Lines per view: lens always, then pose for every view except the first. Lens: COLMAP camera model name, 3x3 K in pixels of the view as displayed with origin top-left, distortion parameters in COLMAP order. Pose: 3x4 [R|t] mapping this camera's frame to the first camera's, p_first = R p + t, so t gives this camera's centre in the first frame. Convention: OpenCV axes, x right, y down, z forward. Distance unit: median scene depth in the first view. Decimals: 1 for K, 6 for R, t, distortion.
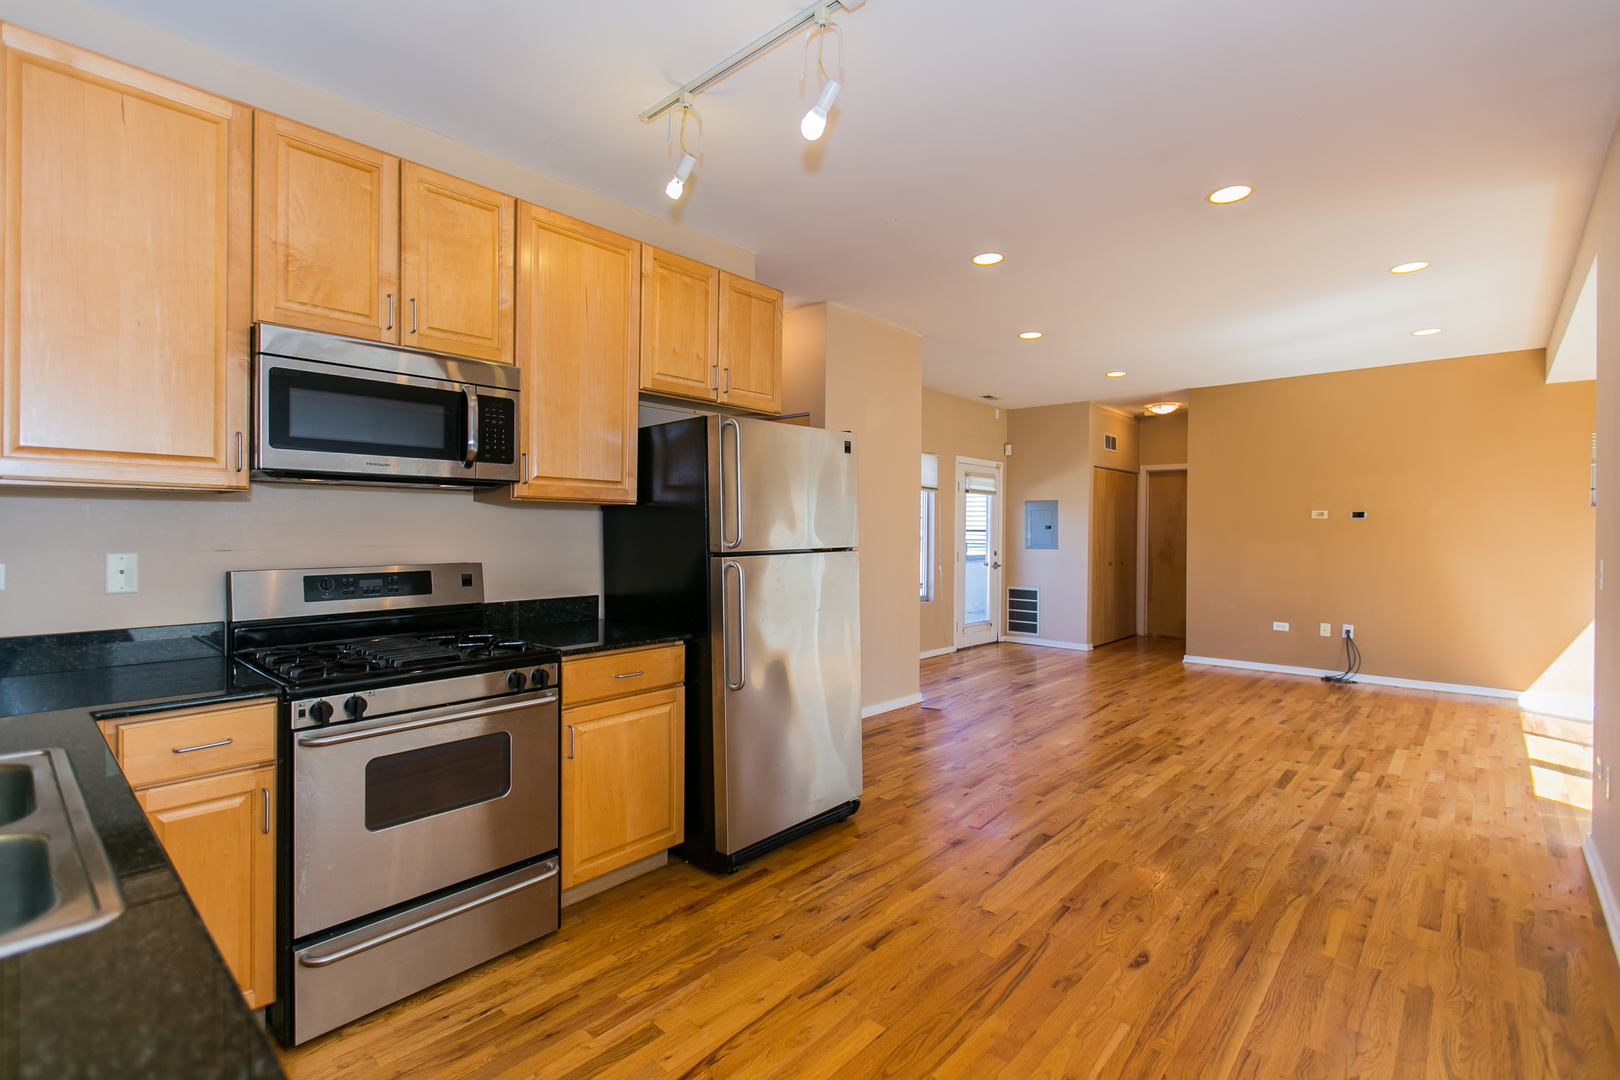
lens RADIAL K [[744.0, 0, 778.1], [0, 744.0, 530.6], [0, 0, 1]] dist [0.000780, -0.000821]
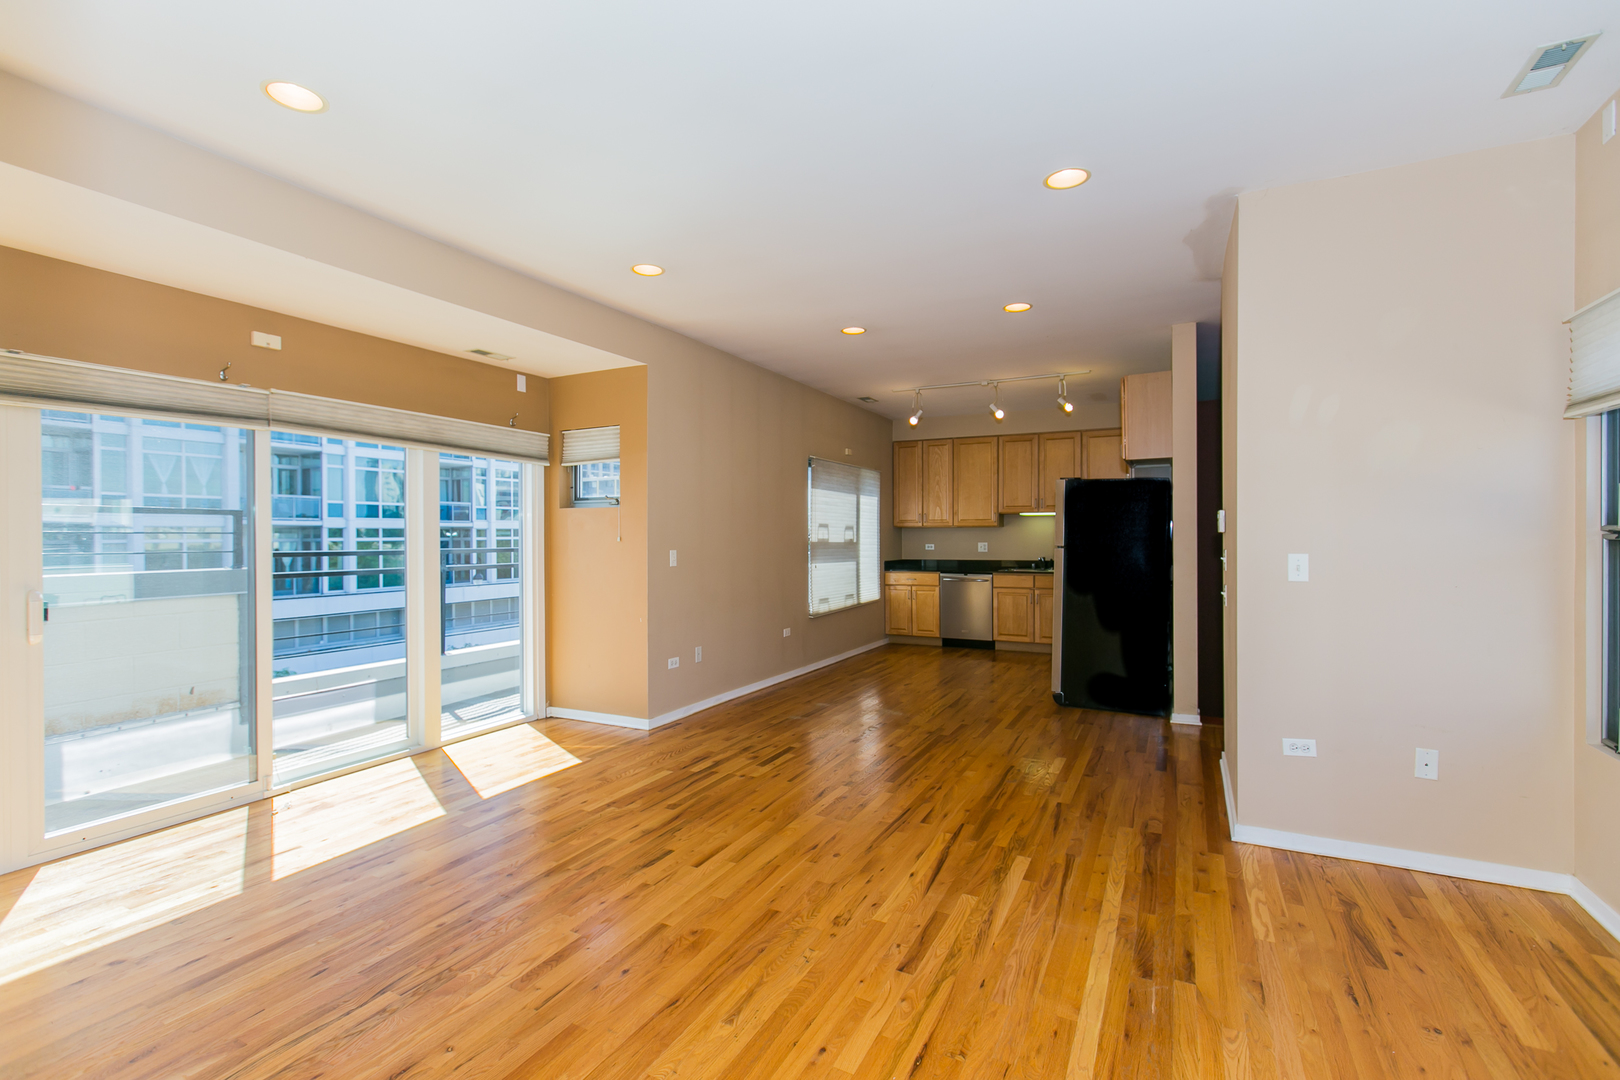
lens RADIAL K [[716.5, 0, 810.0], [0, 716.5, 540.0], [0, 0, 1]] dist [0.002419, 0.000267]
pose [[-0.958995, -0.003009, -0.283408, 0.563706], [-0.005703, 0.999946, 0.008681, -0.001051], [0.283367, 0.009941, -0.958960, 1.224665]]
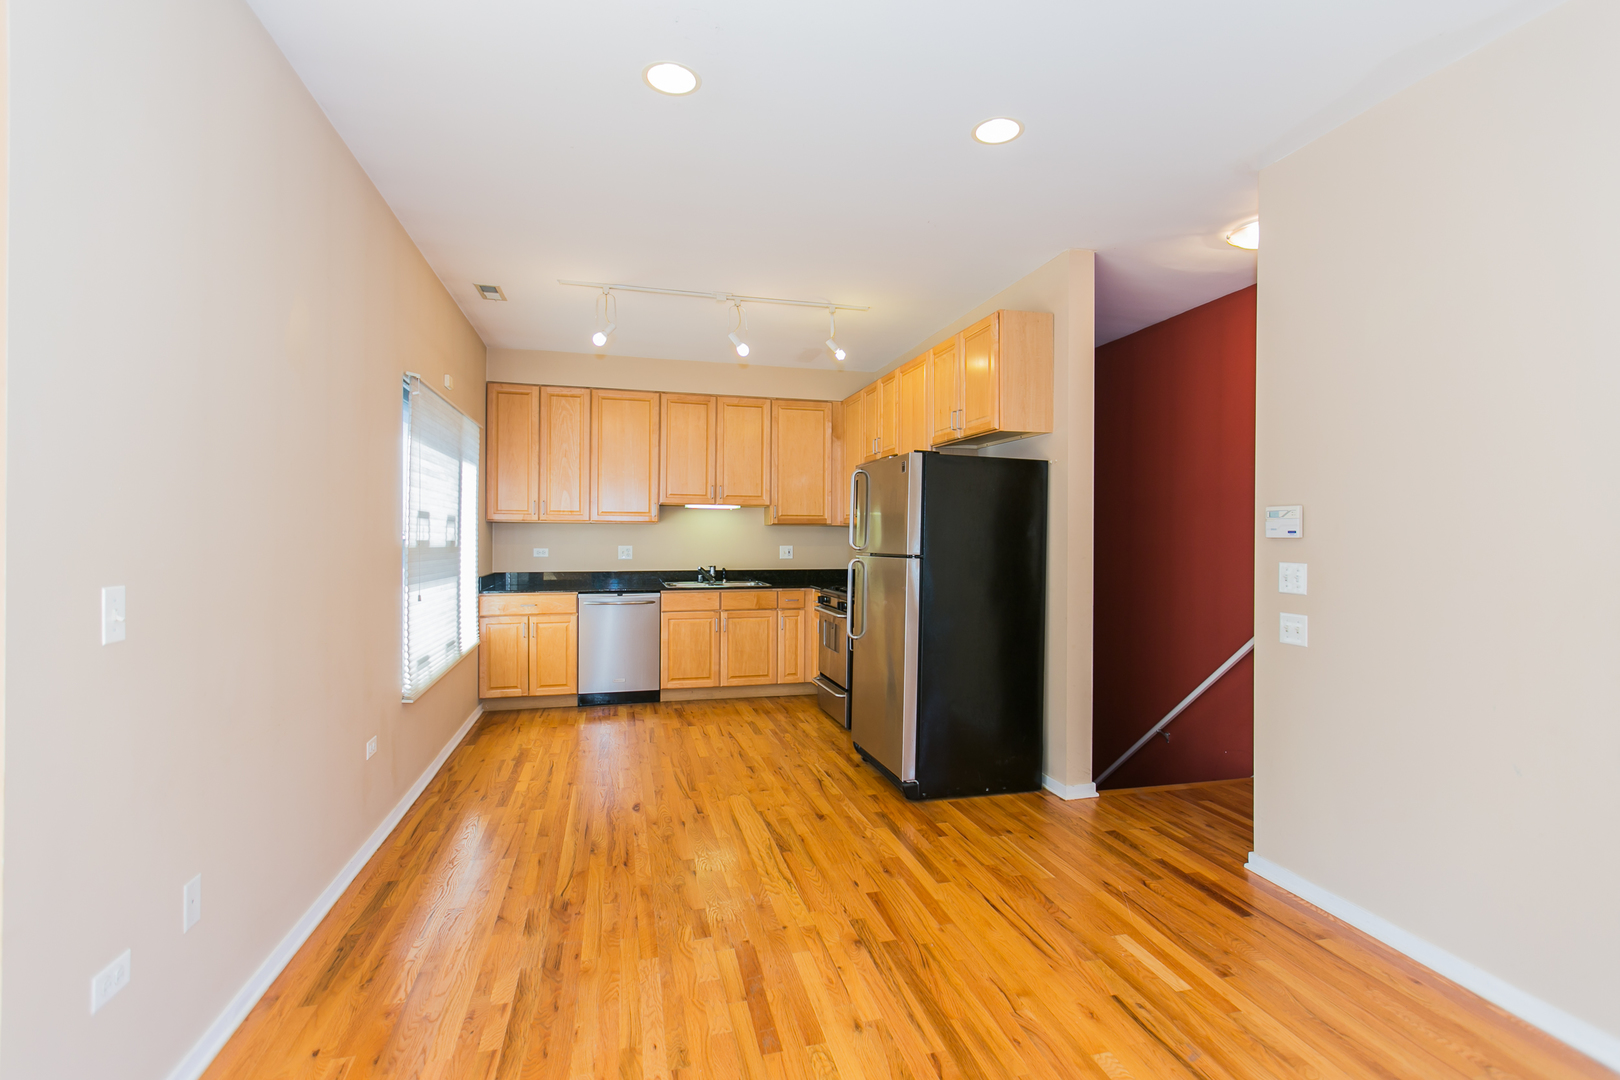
lens RADIAL K [[753.2, 0, 819.7], [0, 753.2, 535.1], [0, 0, 1]] dist [0.002888, 0.000550]
pose [[-0.523241, -0.010824, -0.852116, 0.570672], [-0.015062, 0.999881, -0.003453, -0.000348], [0.852052, 0.011028, -0.523342, 0.746537]]
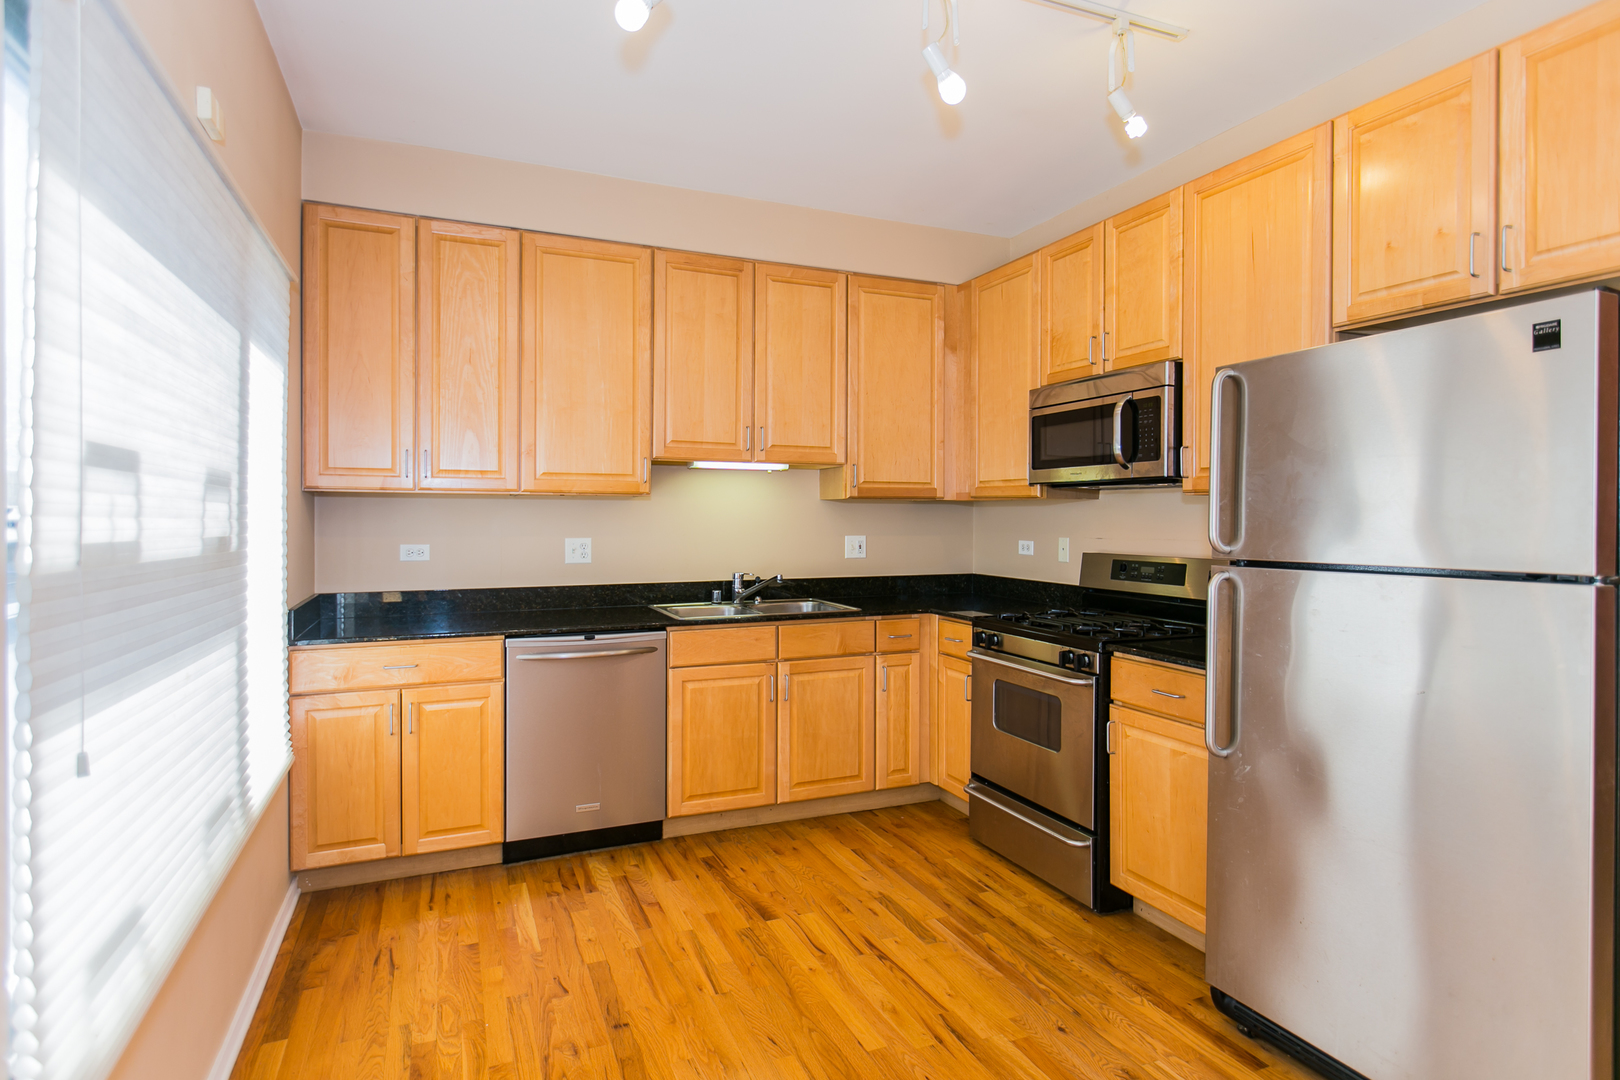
lens RADIAL K [[861.0, 0, 816.0], [0, 861.0, 519.5], [0, 0, 1]] dist [-0.001283, -0.000236]
pose [[-0.398004, -0.004638, -0.917372, 0.351287], [-0.013208, 0.999913, 0.000675, -0.001453], [0.917288, 0.012385, -0.398031, 0.407942]]
